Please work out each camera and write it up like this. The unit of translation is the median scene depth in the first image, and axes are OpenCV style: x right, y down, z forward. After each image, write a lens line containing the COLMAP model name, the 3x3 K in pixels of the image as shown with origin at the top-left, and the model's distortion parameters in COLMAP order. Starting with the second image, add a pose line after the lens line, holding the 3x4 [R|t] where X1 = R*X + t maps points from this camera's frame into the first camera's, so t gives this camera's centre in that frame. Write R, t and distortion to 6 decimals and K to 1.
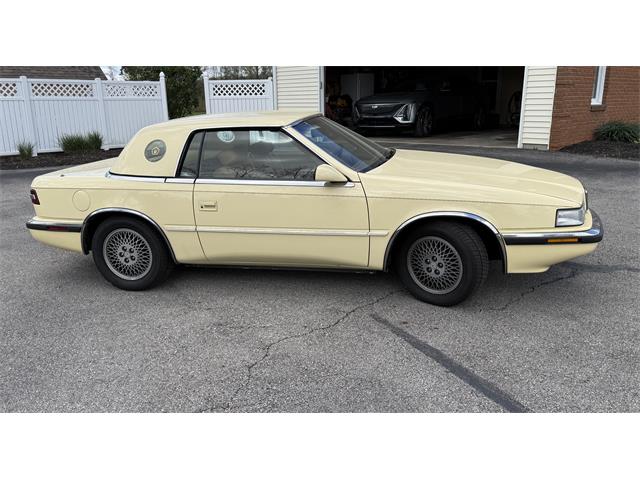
lens RADIAL K [[550.3, 0, 320.8], [0, 550.3, 259.2], [0, 0, 1]] dist [0.155020, -0.225612]
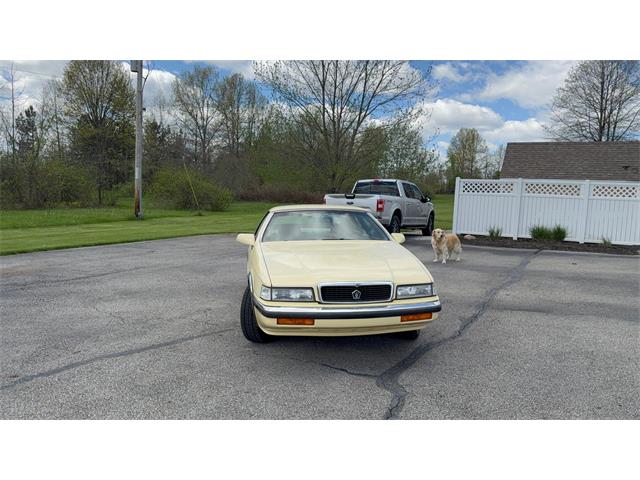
lens RADIAL K [[550.3, 0, 320.8], [0, 550.3, 259.2], [0, 0, 1]] dist [0.155020, -0.225612]
pose [[0.303523, 0.146057, -0.941563, 1.491358], [-0.296404, 0.953625, 0.052379, -0.226475], [0.905549, 0.263186, 0.332739, 0.610940]]
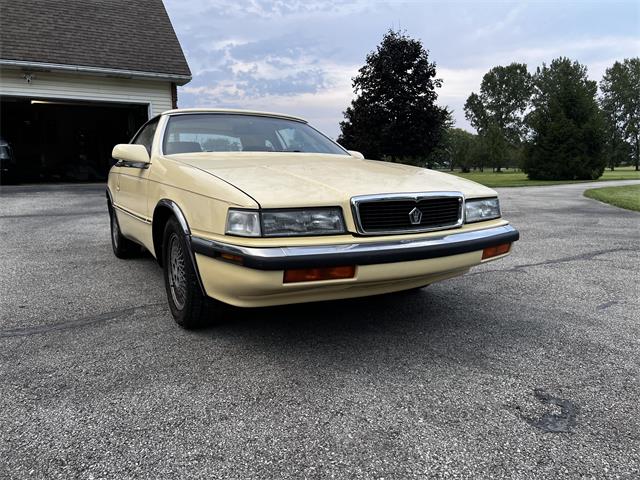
lens RADIAL K [[497.2, 0, 320.0], [0, 497.2, 240.0], [0, 0, 1]] dist [0.049792, -0.057708]
pose [[0.659167, 0.137480, -0.739322, 0.830692], [-0.247587, 0.968009, -0.040739, -0.049205], [0.710070, 0.209900, 0.672118, 0.620490]]
